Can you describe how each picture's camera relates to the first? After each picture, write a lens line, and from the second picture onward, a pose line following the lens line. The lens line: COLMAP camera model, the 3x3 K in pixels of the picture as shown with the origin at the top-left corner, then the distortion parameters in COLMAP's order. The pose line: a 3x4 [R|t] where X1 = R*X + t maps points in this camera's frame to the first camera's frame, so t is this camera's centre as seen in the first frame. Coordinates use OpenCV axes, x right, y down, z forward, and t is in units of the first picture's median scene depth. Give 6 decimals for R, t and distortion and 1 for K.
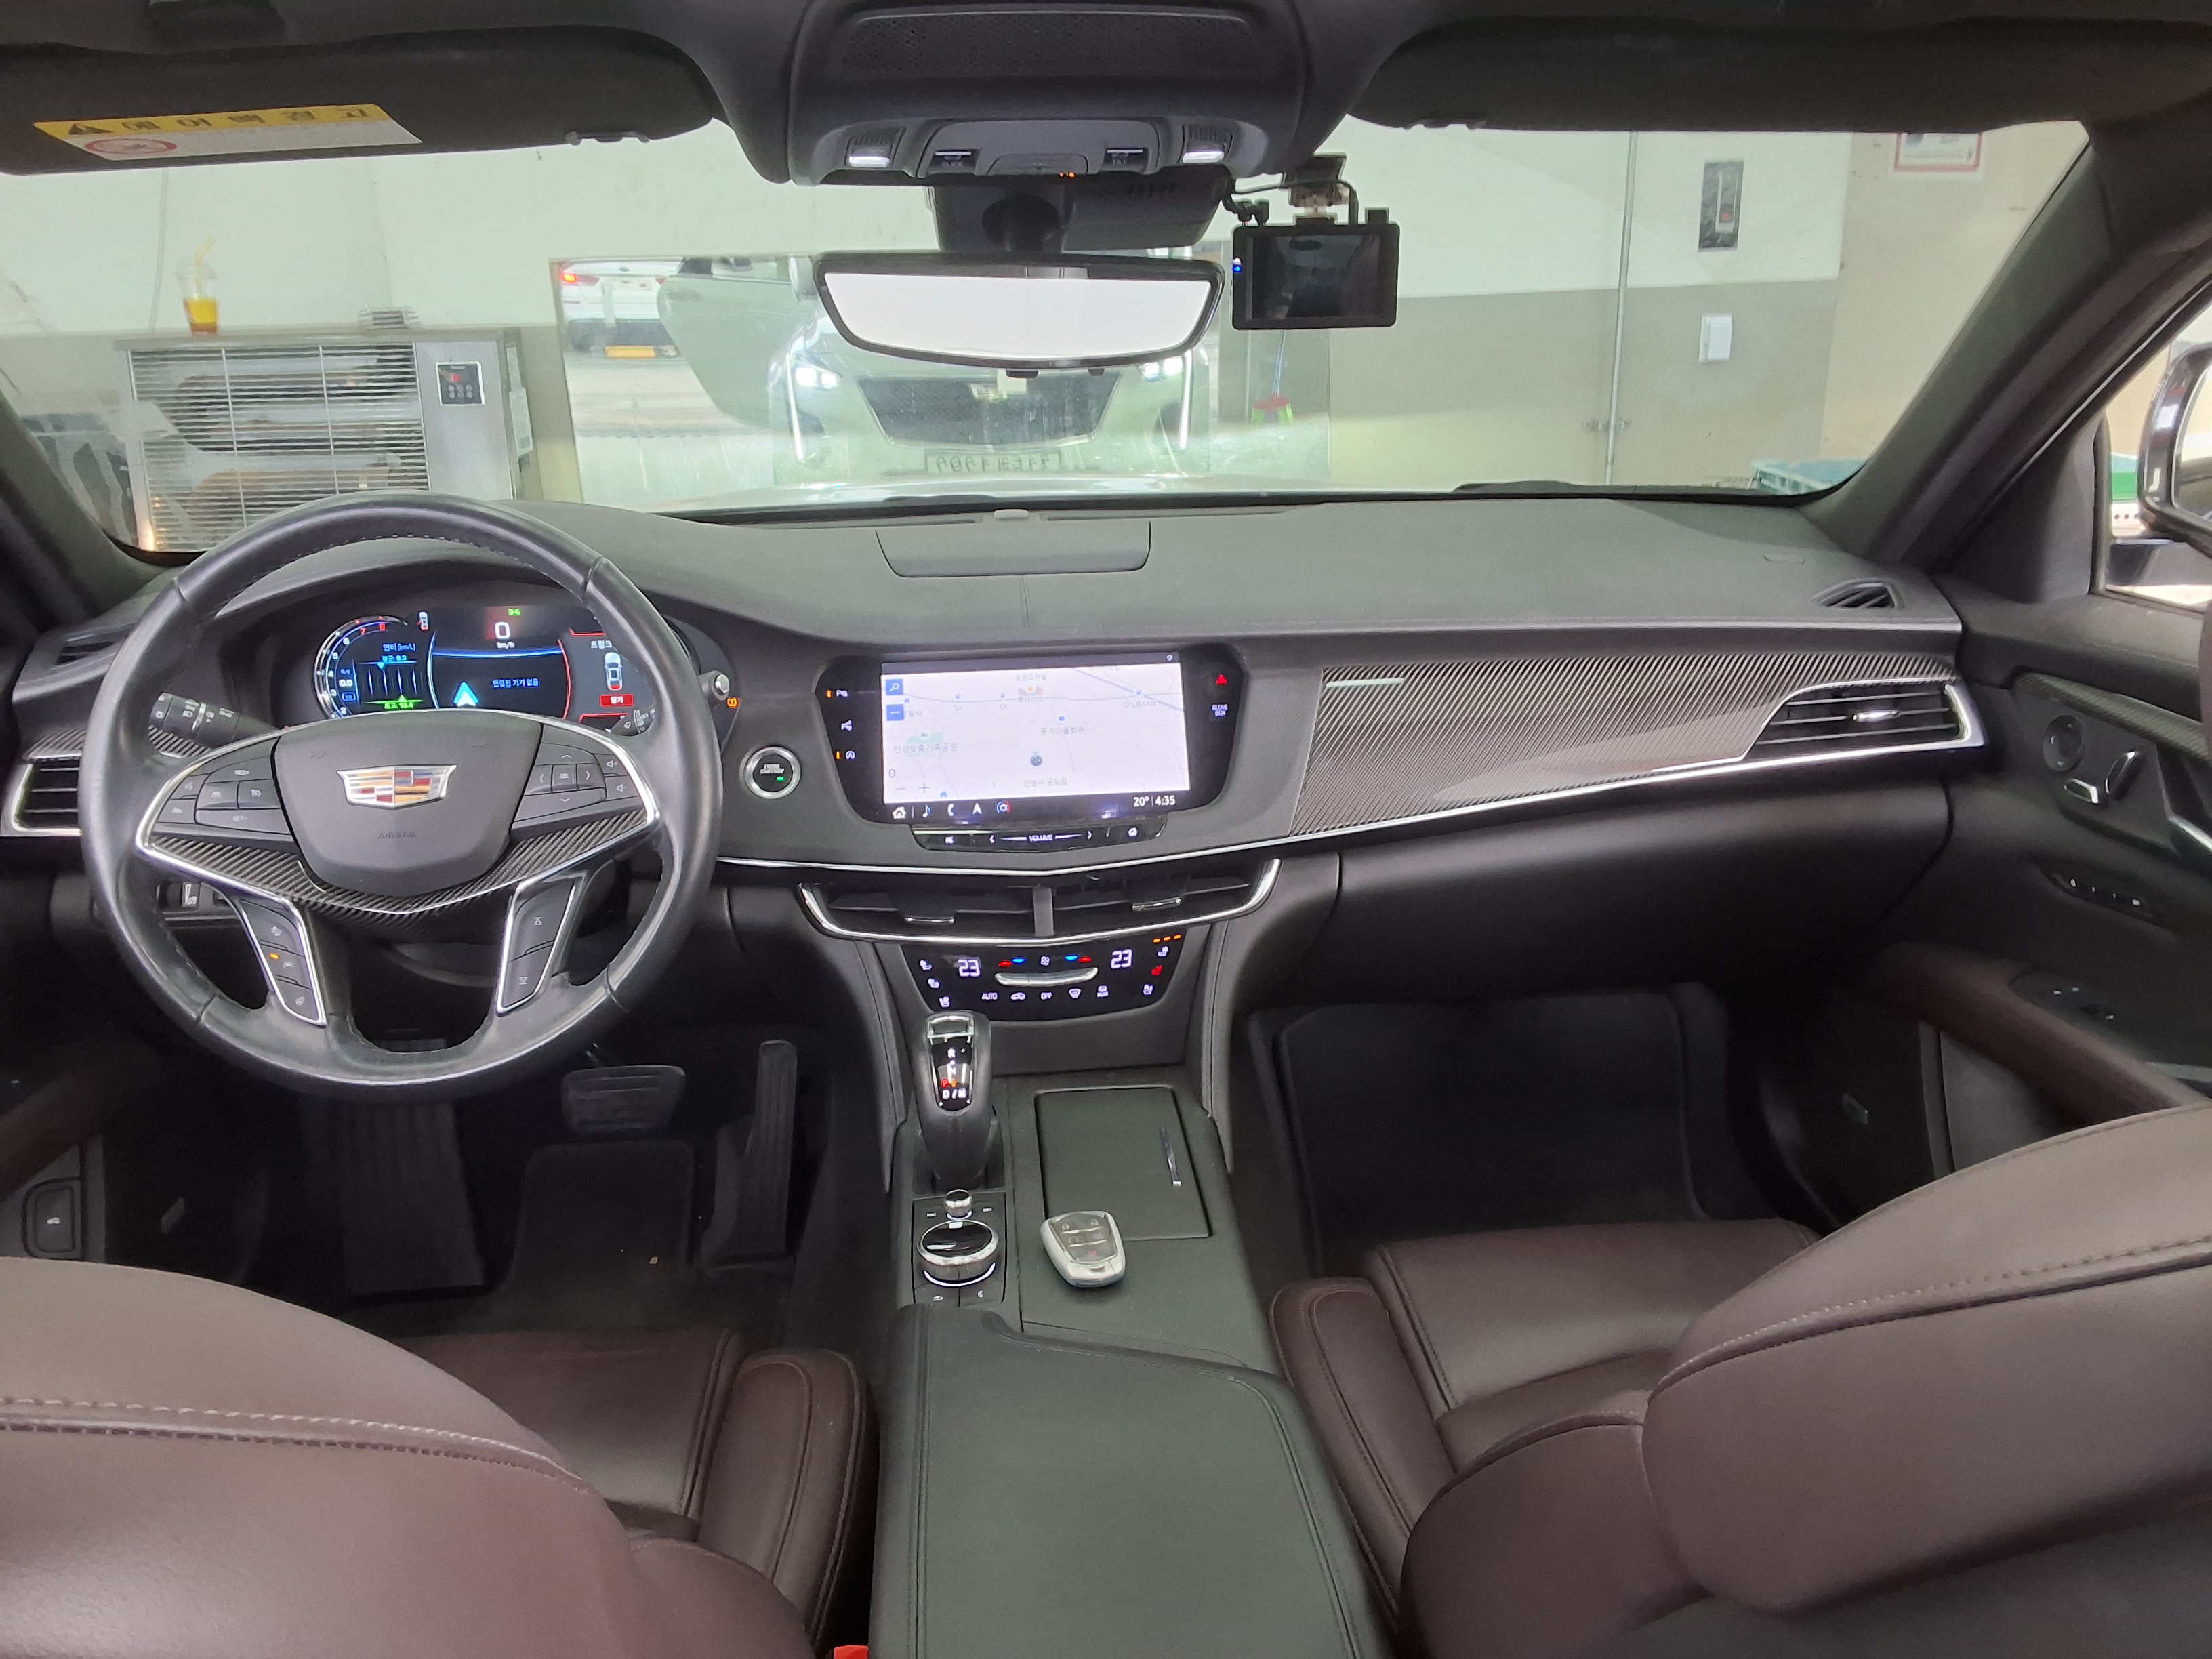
lens RADIAL K [[1804.7, 0, 1101.4], [0, 1804.7, 827.5], [0, 0, 1]] dist [0.177235, -0.369118]
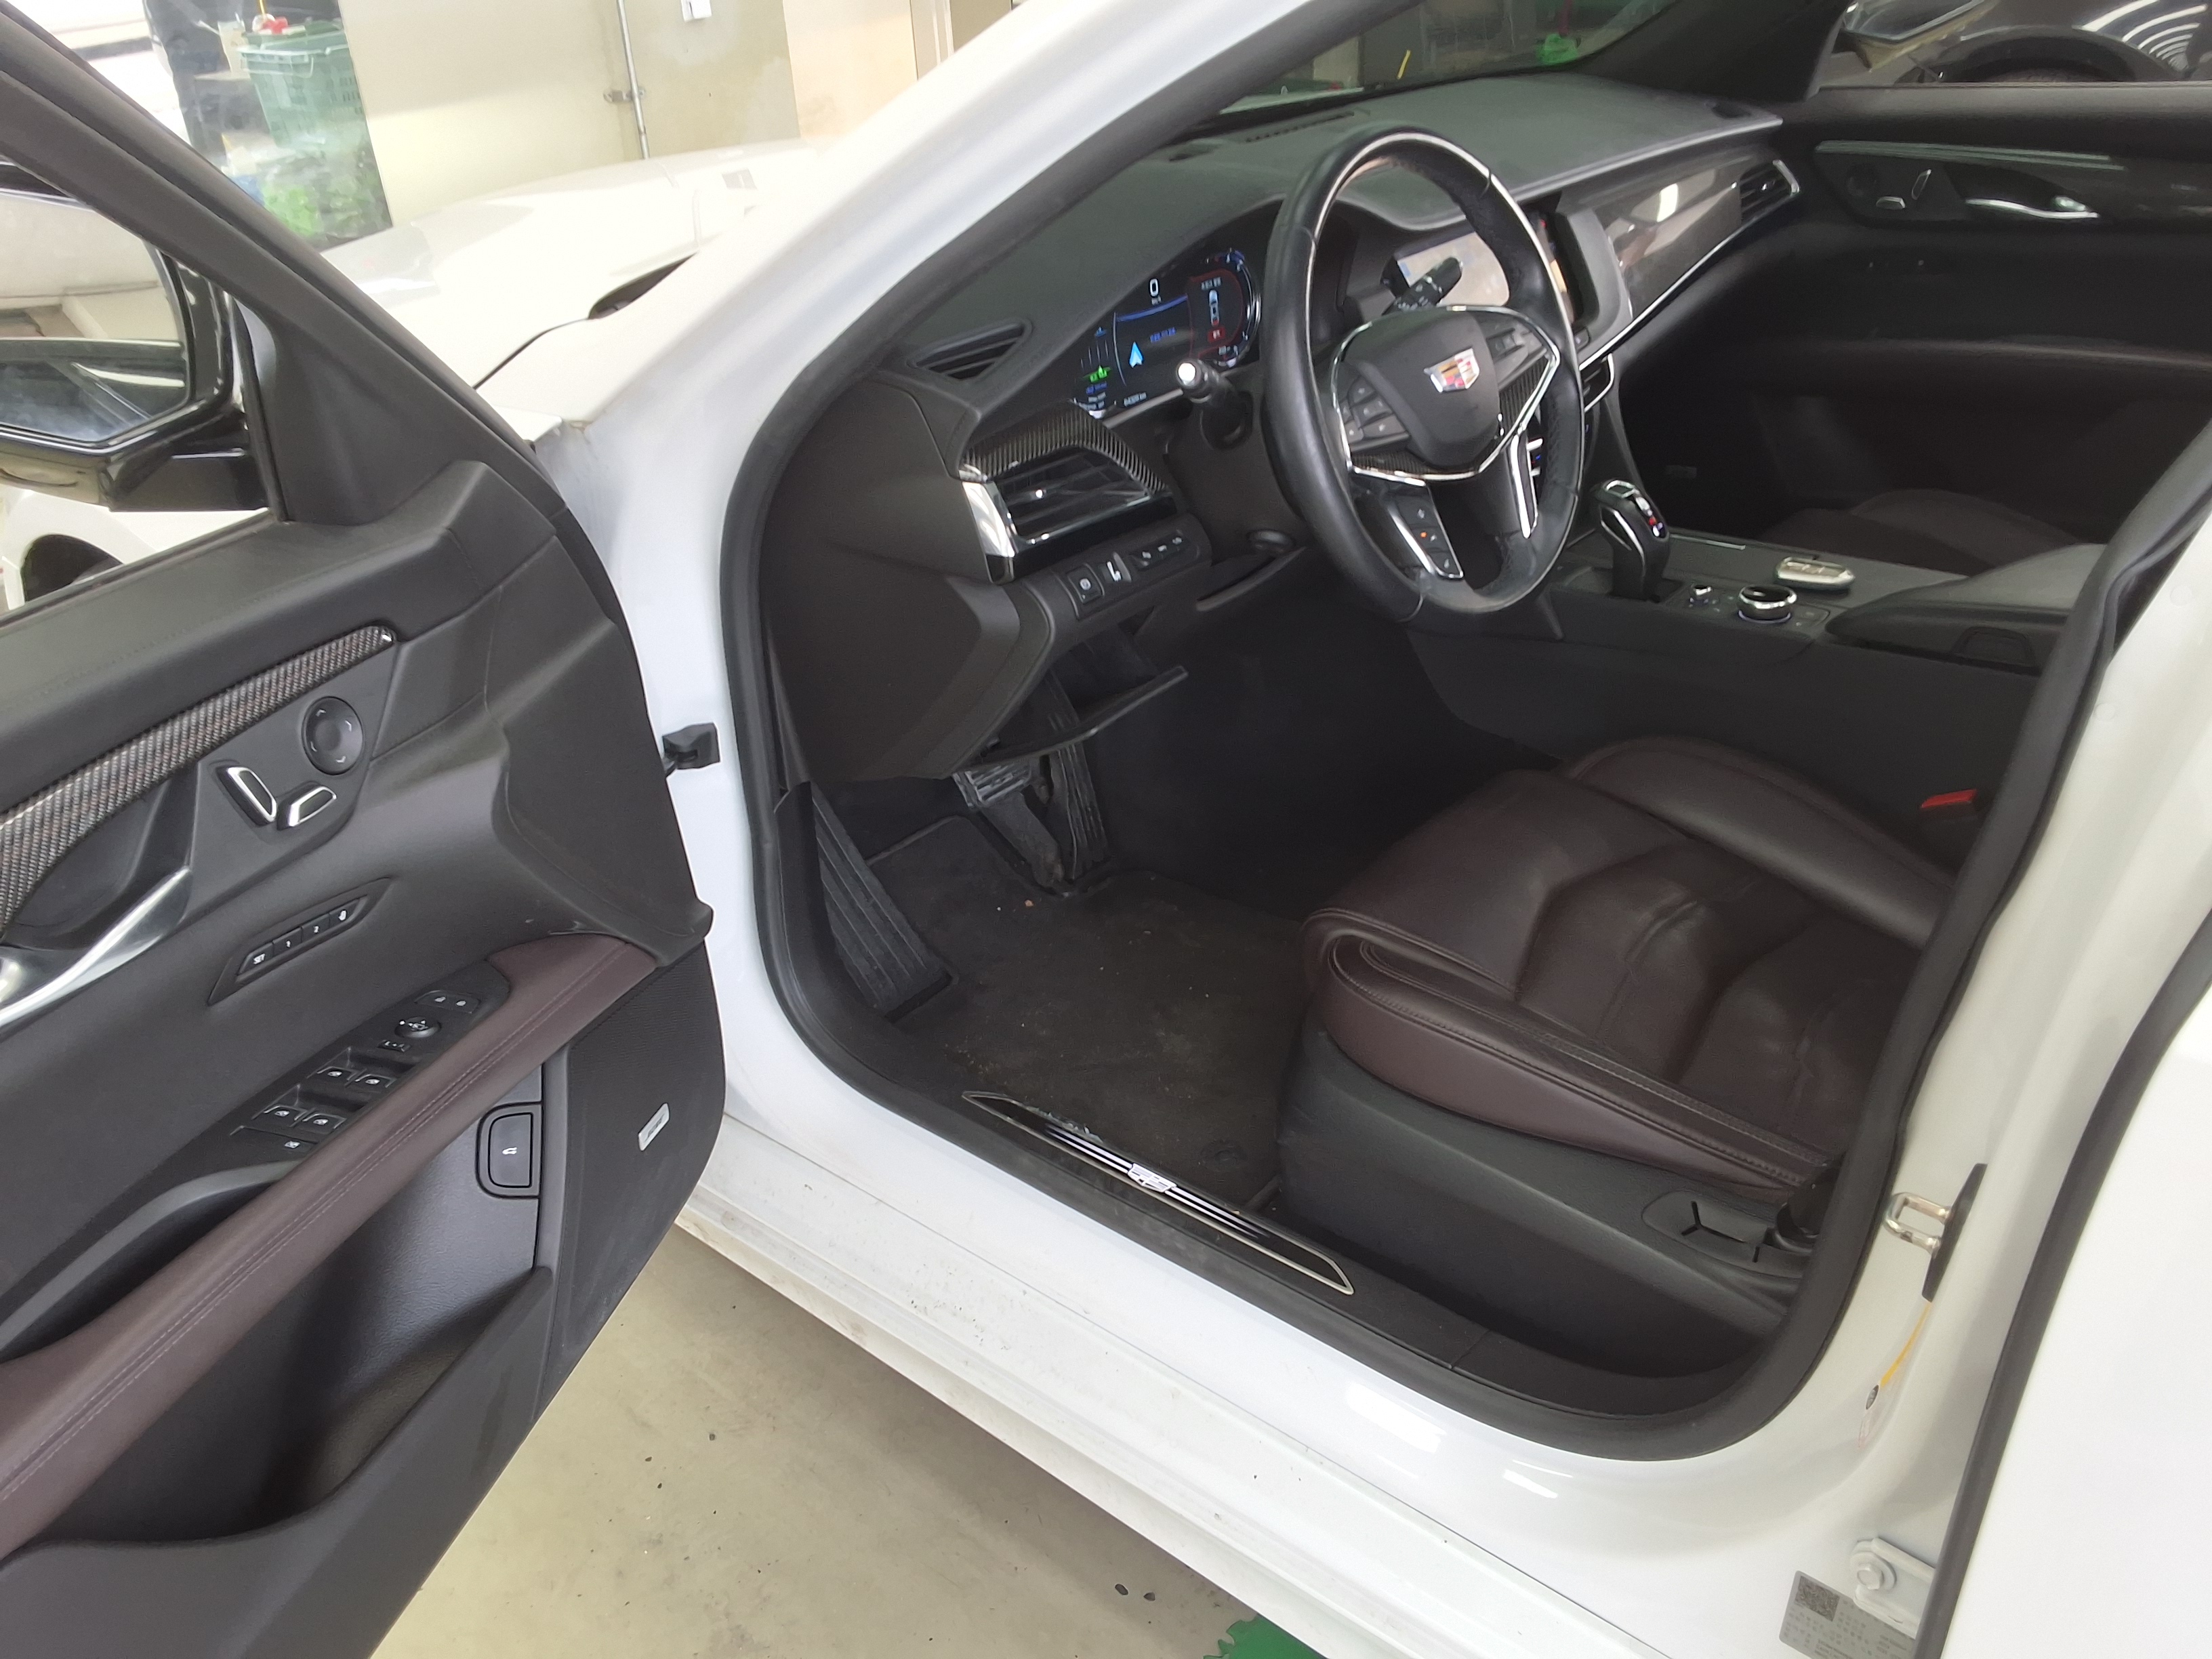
lens RADIAL K [[1804.7, 0, 1101.4], [0, 1804.7, 827.5], [0, 0, 1]] dist [0.177235, -0.369118]
pose [[0.709487, -0.354555, 0.609032, -1.139939], [0.259877, 0.934944, 0.241546, -0.076955], [-0.655052, -0.013101, 0.755470, 0.183696]]
